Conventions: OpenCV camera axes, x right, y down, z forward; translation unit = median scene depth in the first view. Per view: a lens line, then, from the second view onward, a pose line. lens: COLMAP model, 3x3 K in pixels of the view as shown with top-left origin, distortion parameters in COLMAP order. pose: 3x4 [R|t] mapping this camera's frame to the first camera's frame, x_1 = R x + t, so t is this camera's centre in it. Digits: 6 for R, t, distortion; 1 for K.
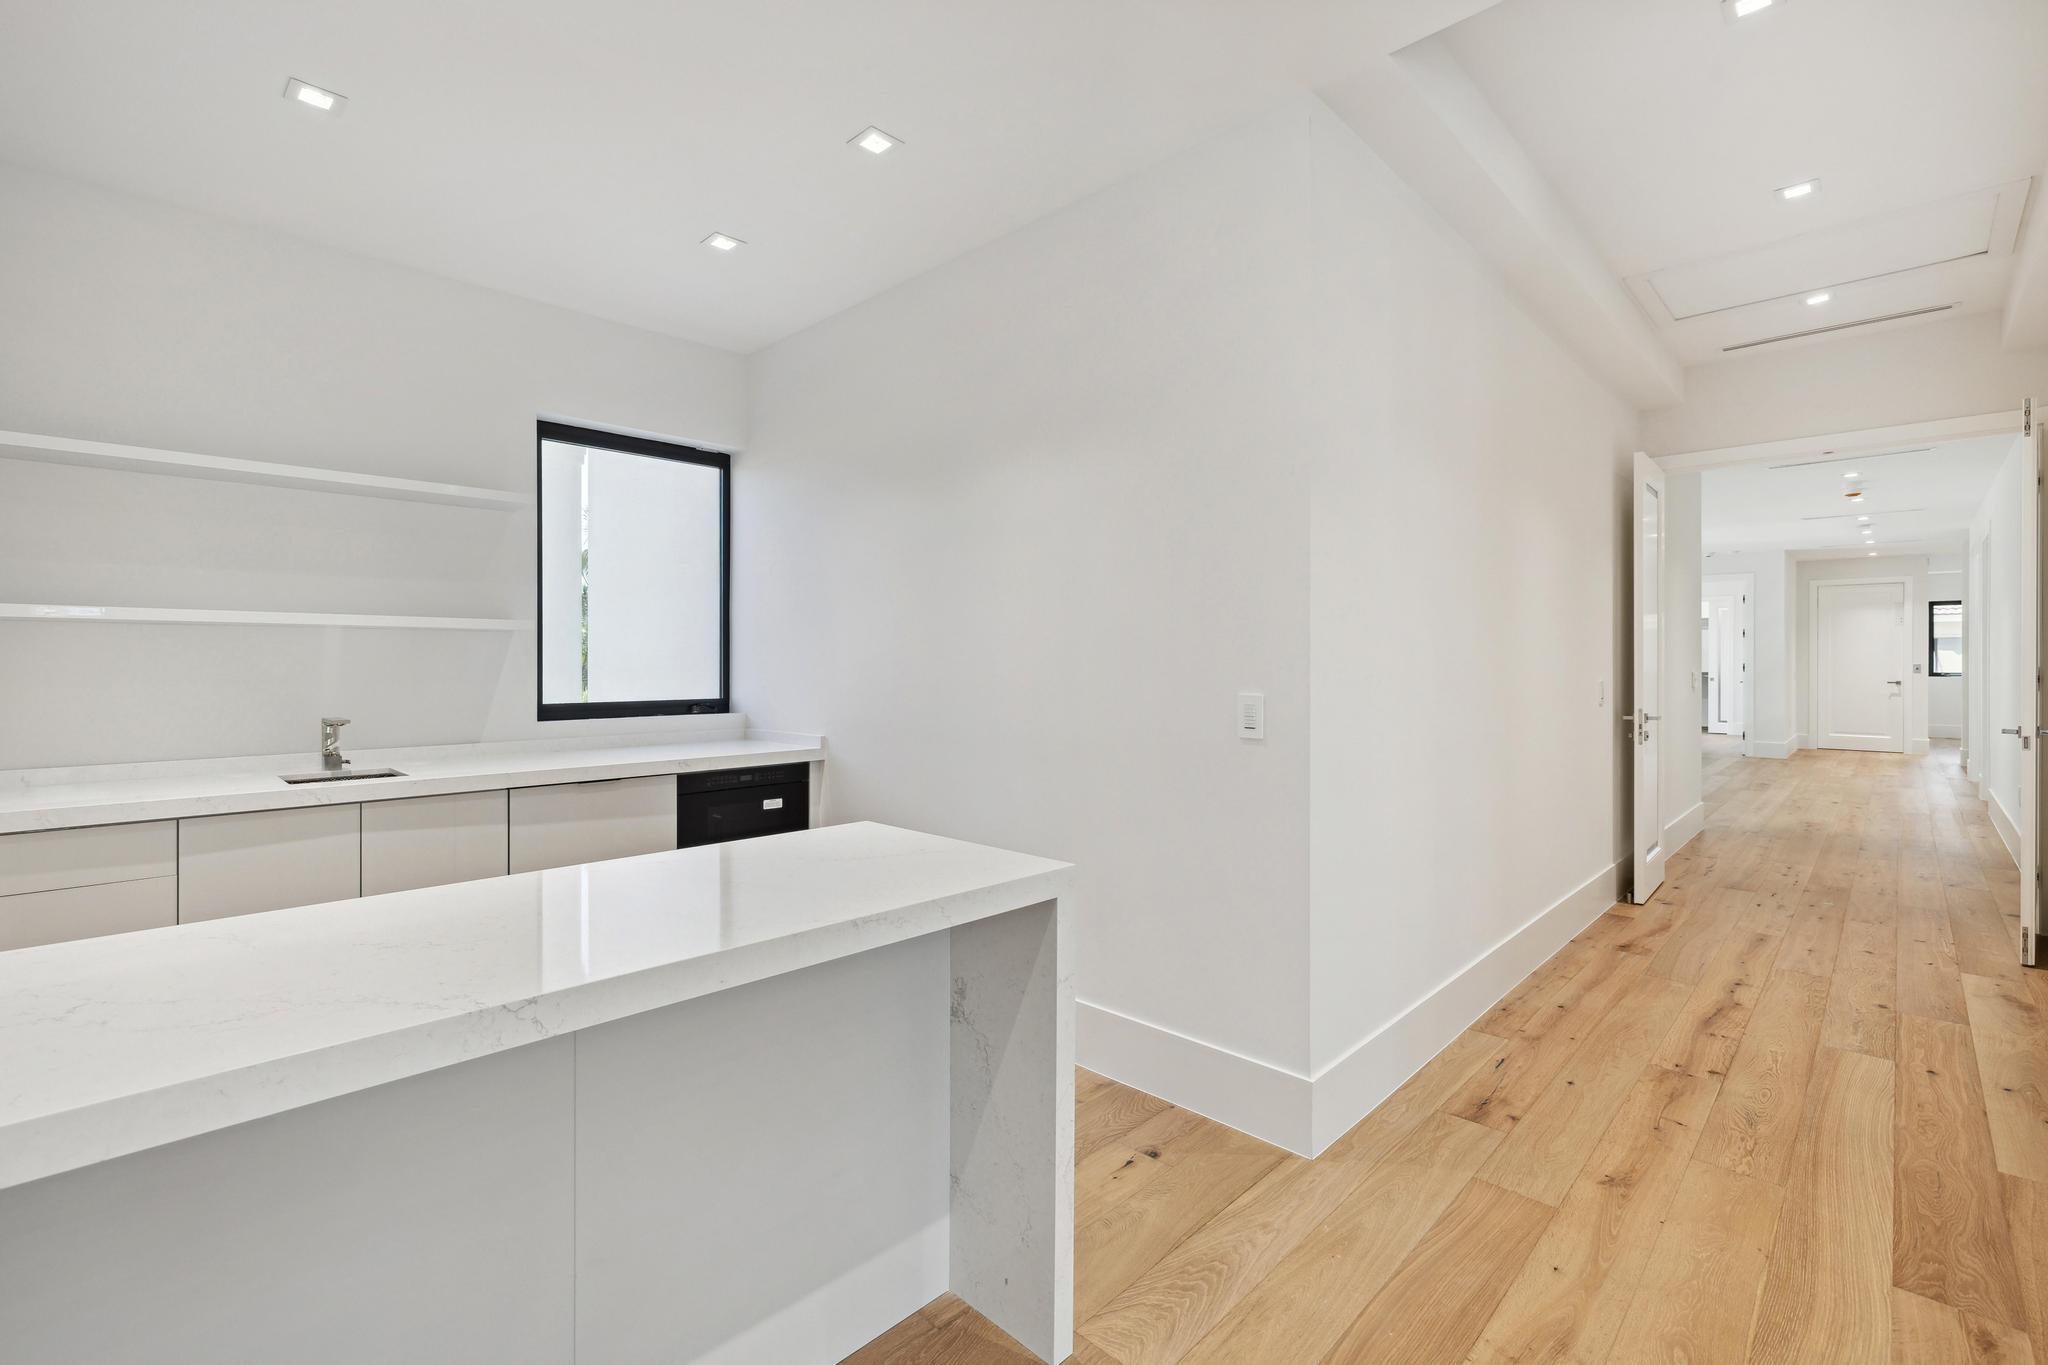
lens RADIAL K [[872.4, 0, 1034.4], [0, 872.4, 663.8], [0, 0, 1]] dist [0.001908, 0.000332]
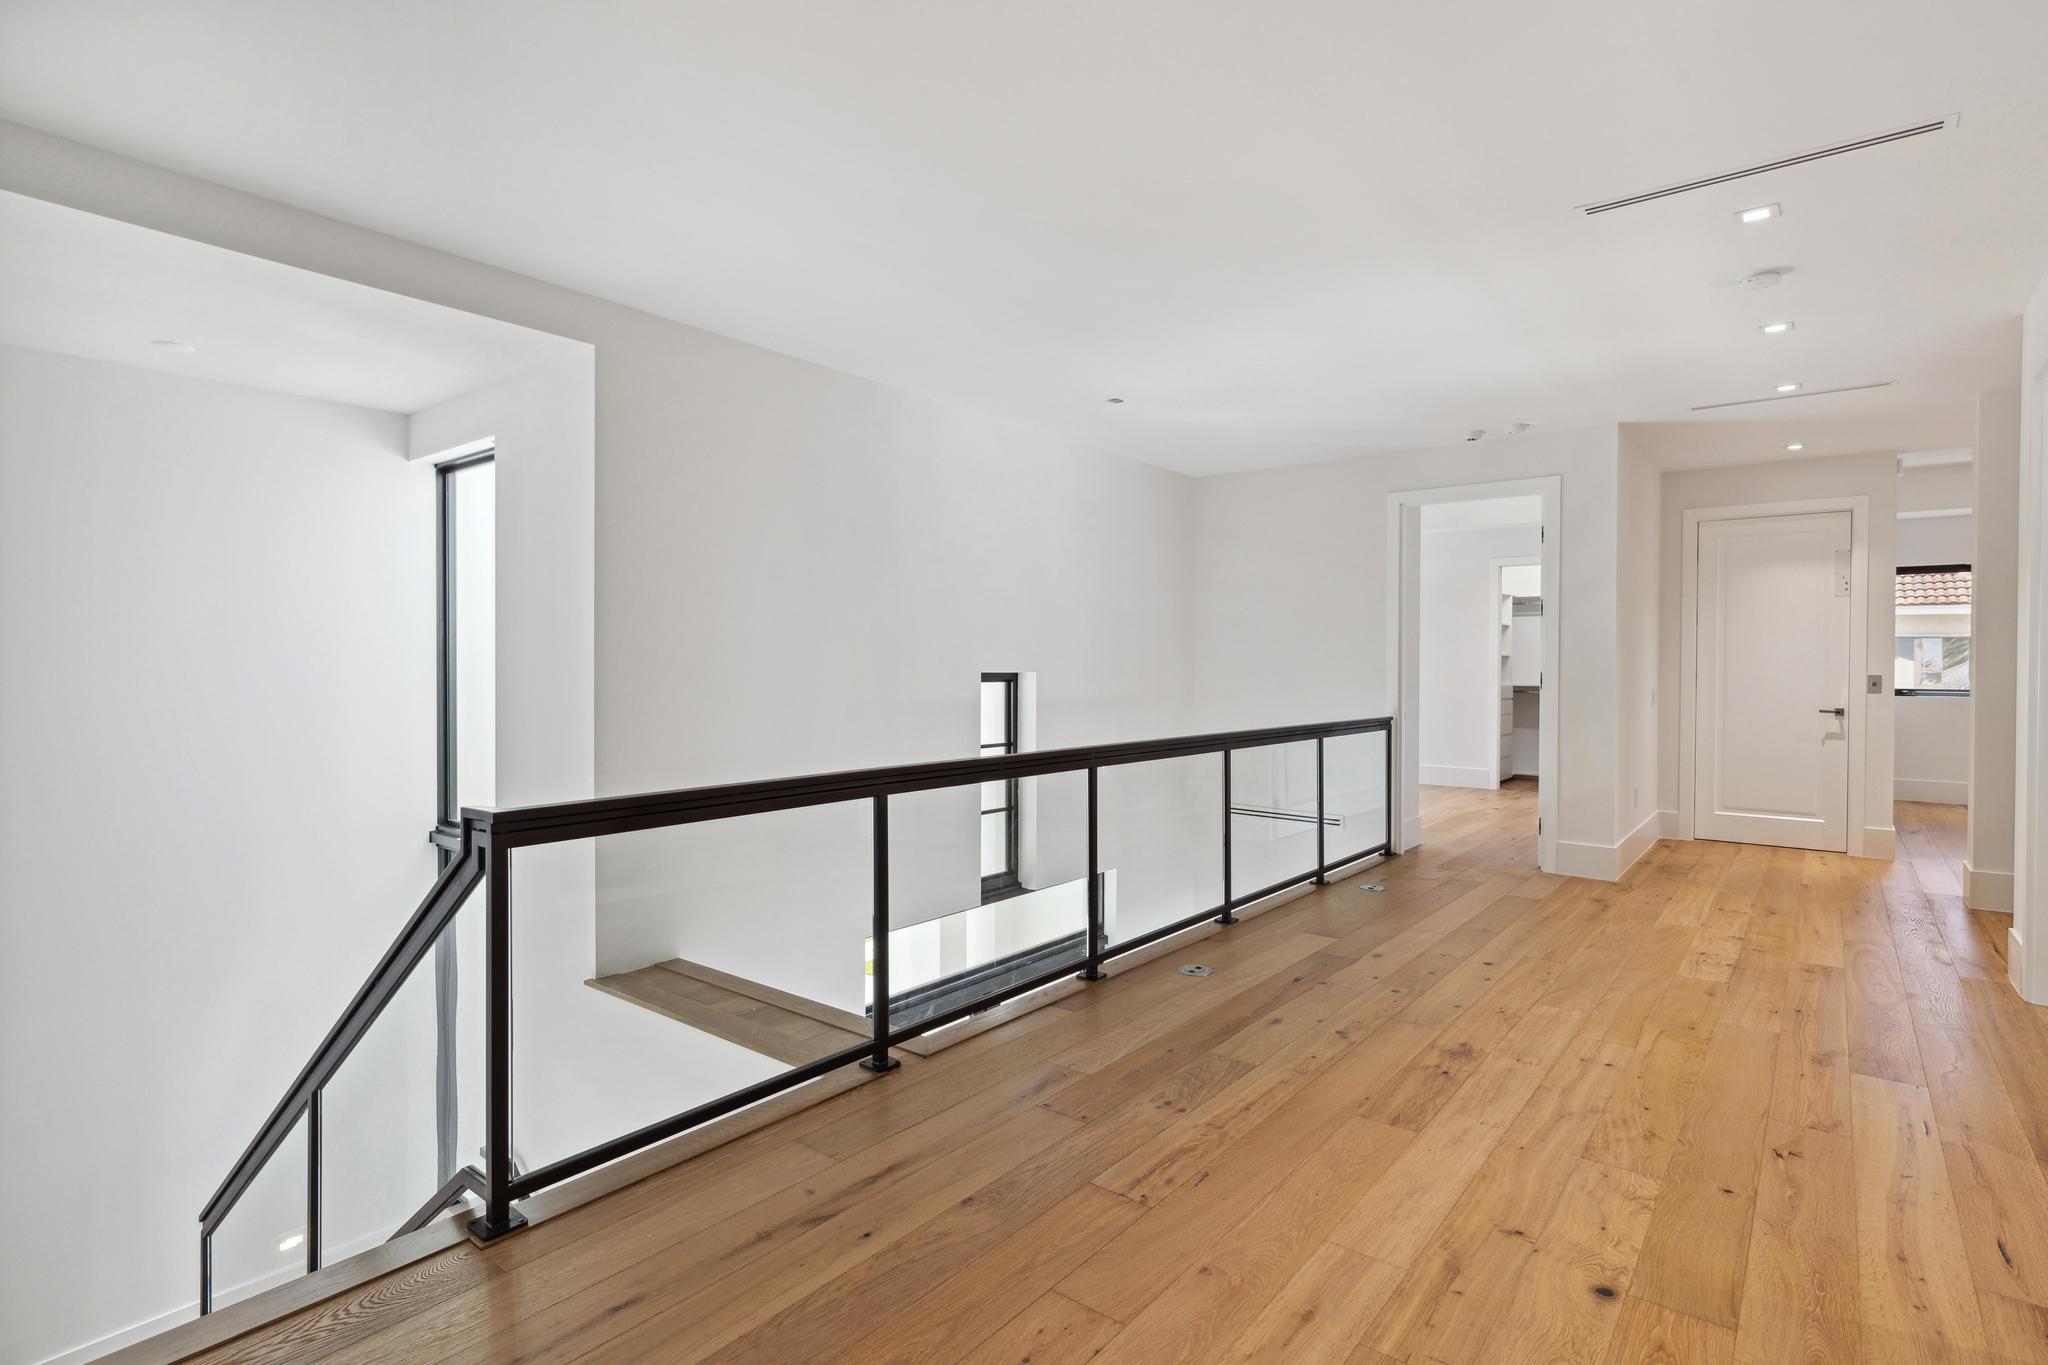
lens RADIAL K [[975.0, 0, 1024.1], [0, 975.0, 681.5], [0, 0, 1]] dist [-0.006941, 0.000396]
pose [[0.995235, 0.003880, 0.097430, 0.476110], [-0.004768, 0.999949, 0.008878, 0.001740], [-0.097391, -0.009300, 0.995203, 0.499774]]
